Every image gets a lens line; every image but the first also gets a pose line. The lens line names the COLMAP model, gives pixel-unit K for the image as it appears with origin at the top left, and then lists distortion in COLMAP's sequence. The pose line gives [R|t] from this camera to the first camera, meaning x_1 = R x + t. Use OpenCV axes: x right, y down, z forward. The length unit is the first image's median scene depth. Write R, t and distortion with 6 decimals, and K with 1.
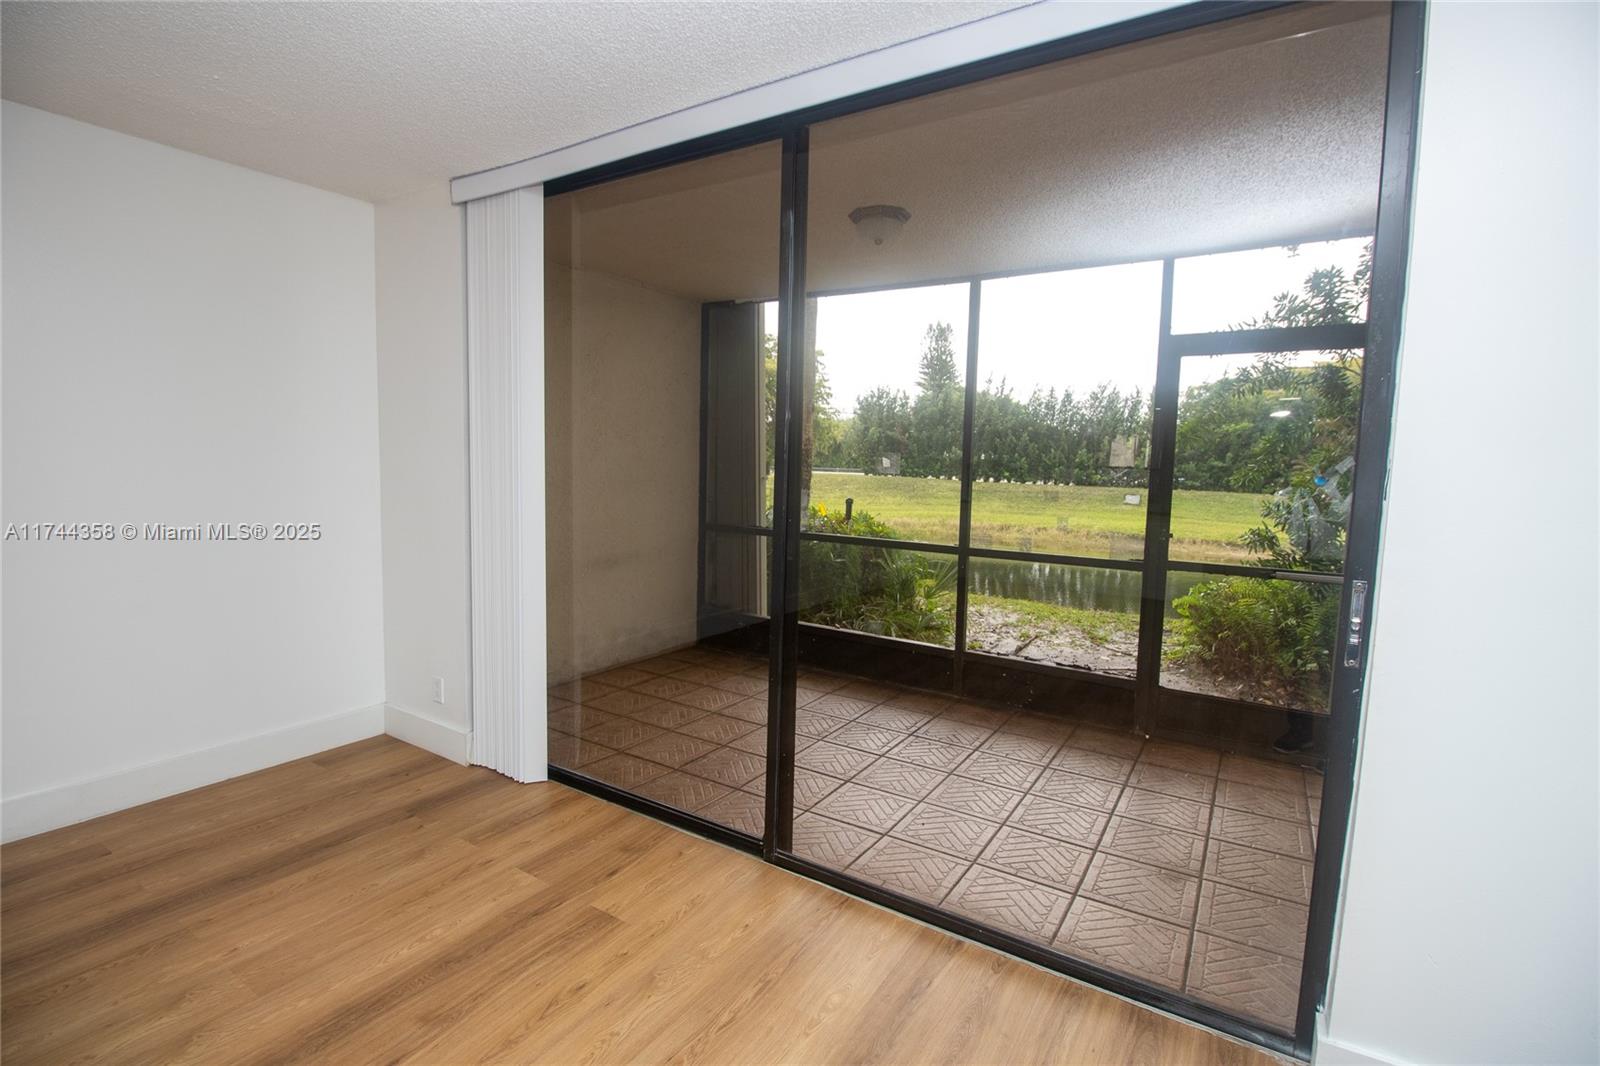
lens RADIAL K [[746.8, 0, 800.0], [0, 746.8, 533.0], [0, 0, 1]] dist [0.000799, -0.001000]
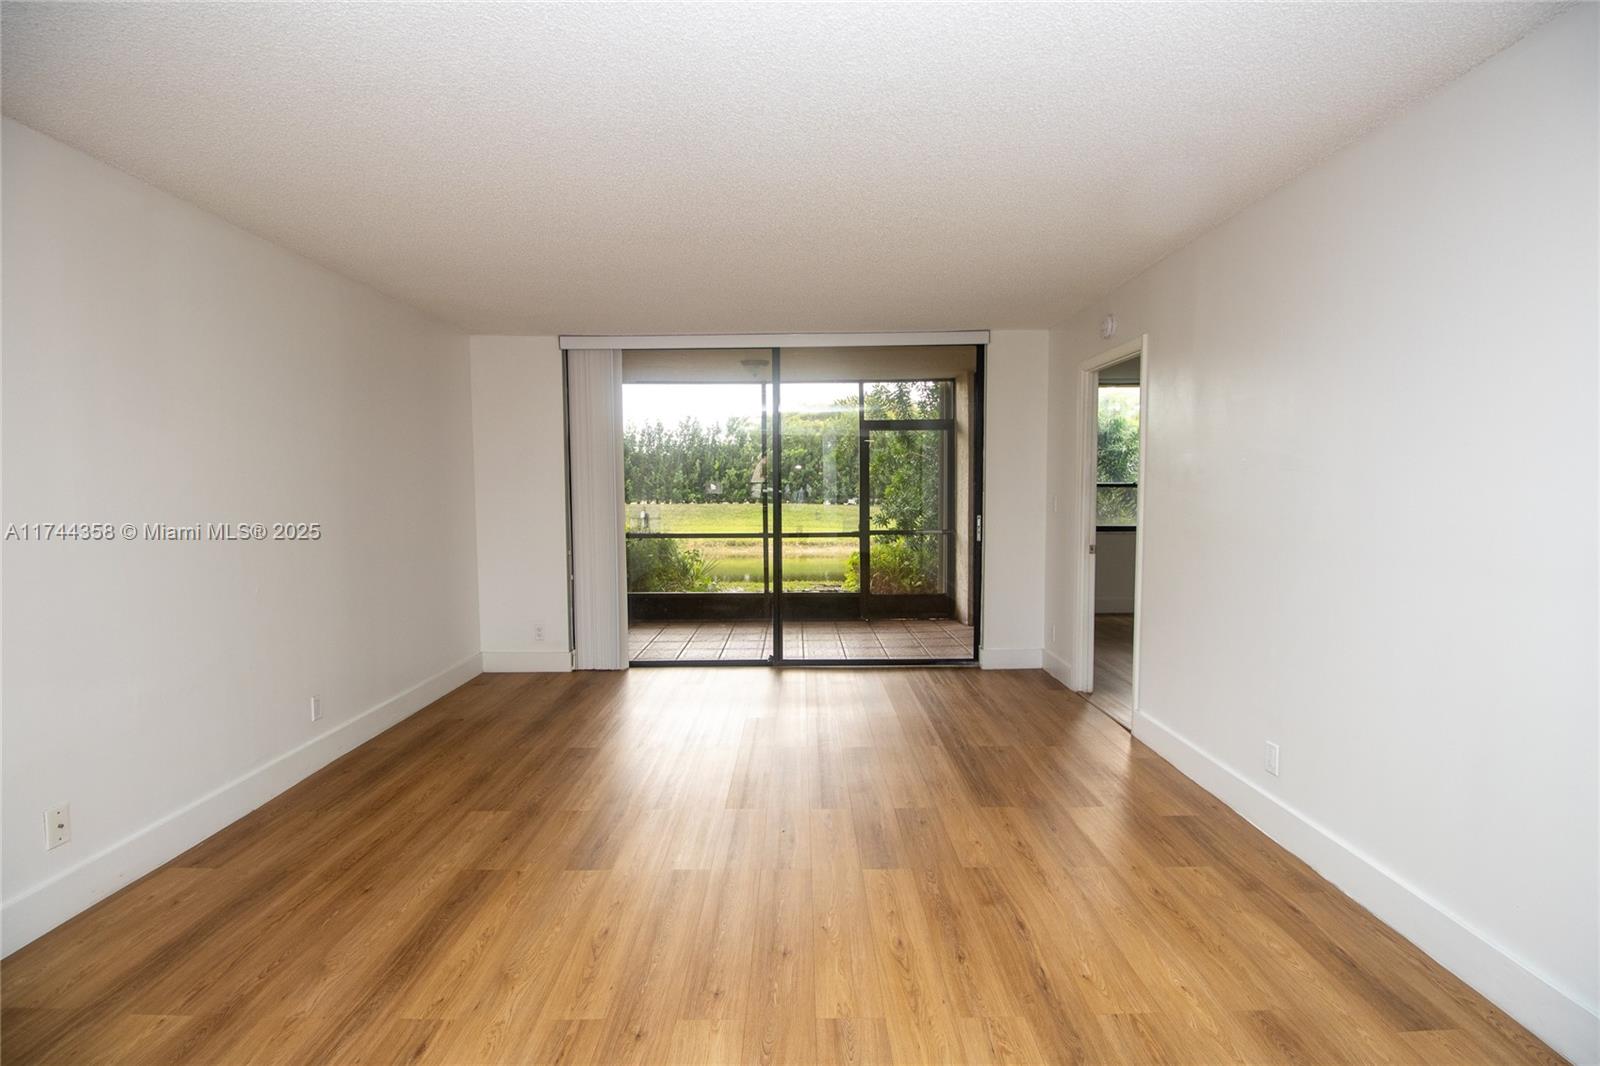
lens RADIAL K [[746.8, 0, 800.0], [0, 746.8, 533.0], [0, 0, 1]] dist [0.000799, -0.001000]
pose [[0.845986, -0.065869, 0.529120, -0.567148], [0.081755, 0.996630, -0.006647, 0.032071], [-0.526900, 0.048882, 0.848521, -0.471453]]
